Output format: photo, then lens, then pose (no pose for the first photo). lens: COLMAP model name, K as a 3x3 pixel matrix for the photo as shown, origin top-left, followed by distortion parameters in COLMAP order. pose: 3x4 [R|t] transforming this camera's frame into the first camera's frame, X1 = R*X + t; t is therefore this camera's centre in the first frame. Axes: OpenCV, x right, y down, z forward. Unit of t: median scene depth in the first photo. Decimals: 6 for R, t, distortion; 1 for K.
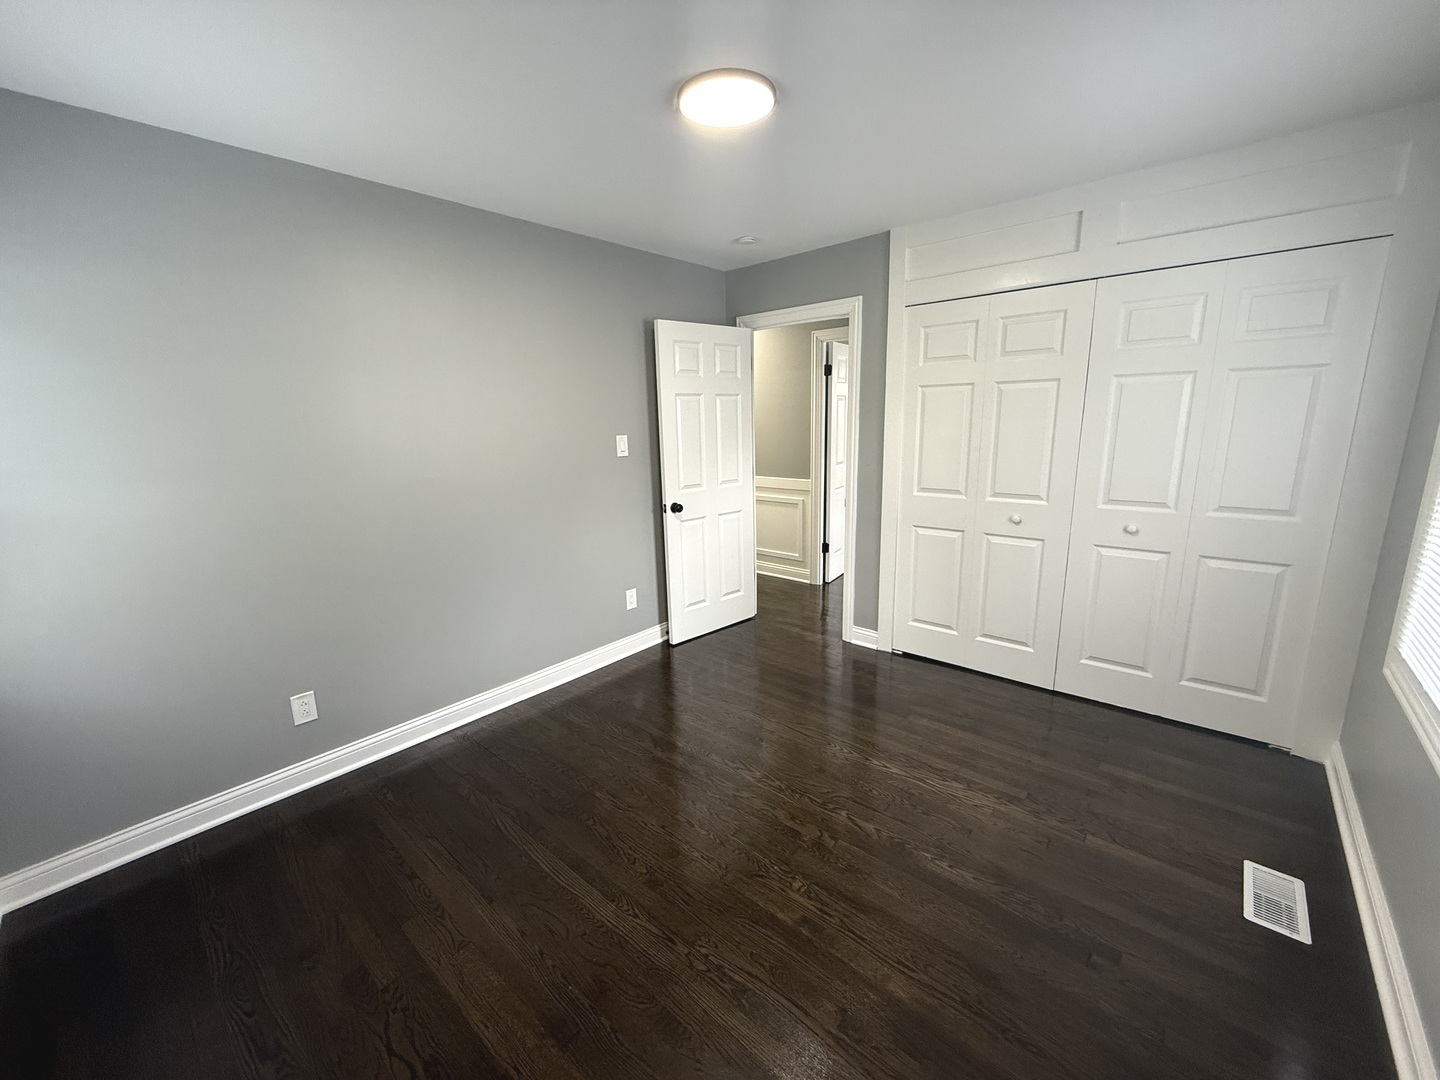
lens RADIAL K [[572.6, 0, 718.6], [0, 572.6, 538.1], [0, 0, 1]] dist [-0.001471, 0.000007]
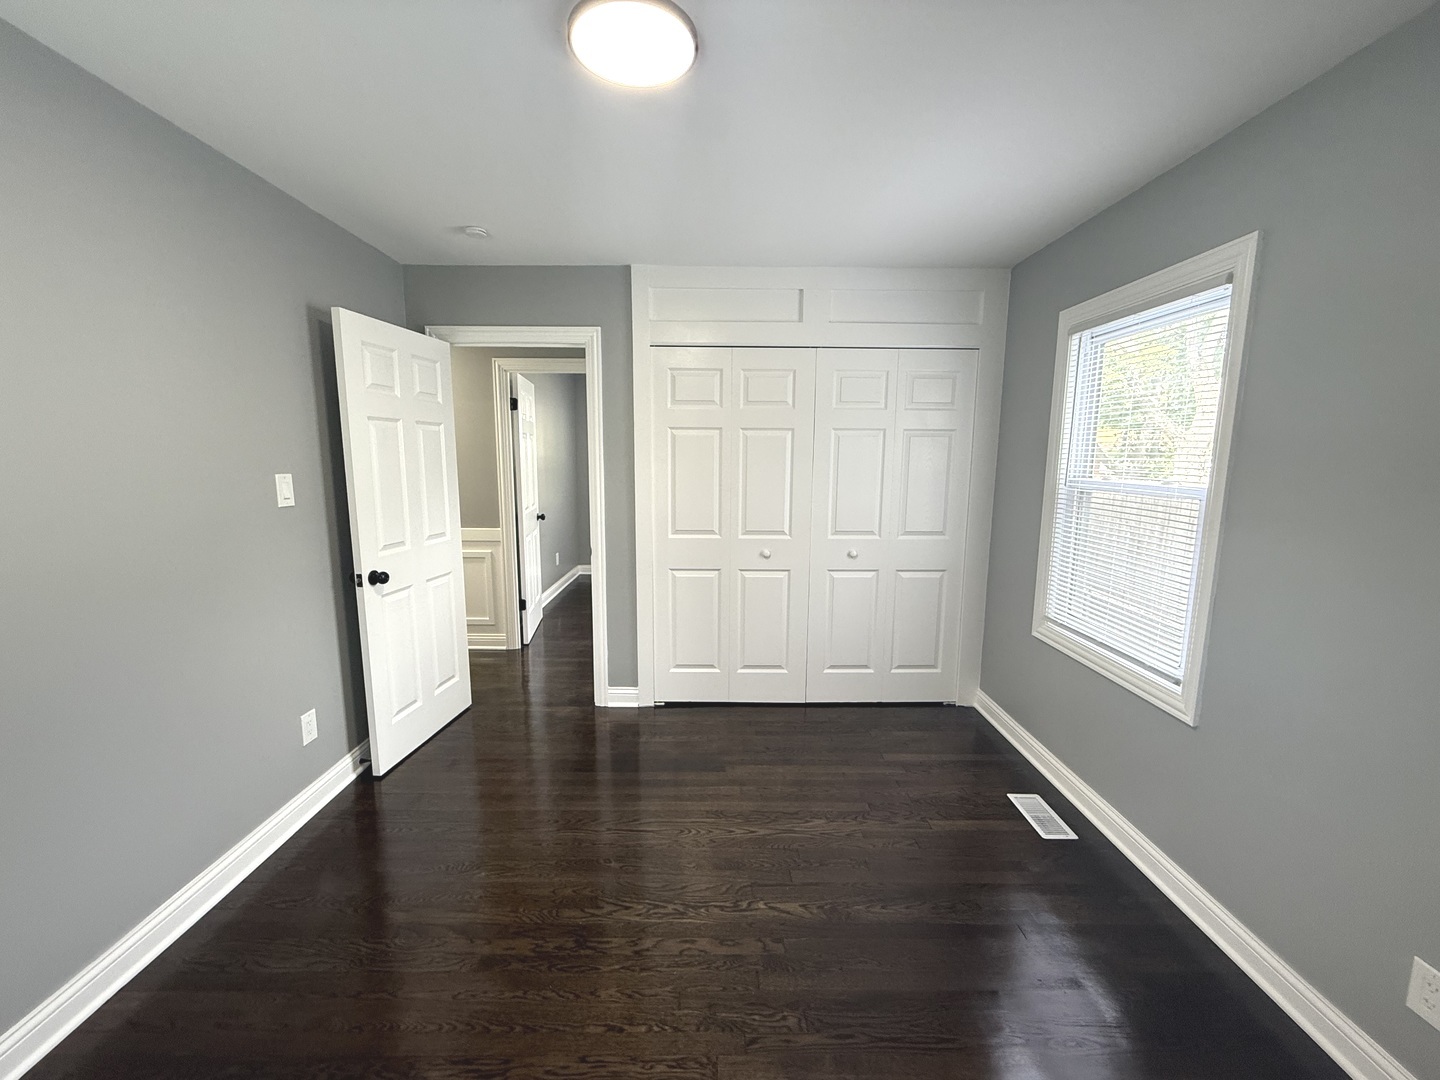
lens RADIAL K [[572.6, 0, 721.4], [0, 572.6, 538.4], [0, 0, 1]] dist [-0.001471, 0.000007]
pose [[0.748711, -0.064732, 0.659729, -0.233229], [0.112333, 0.993217, -0.030030, -0.035175], [-0.653310, 0.096594, 0.750903, 0.211475]]
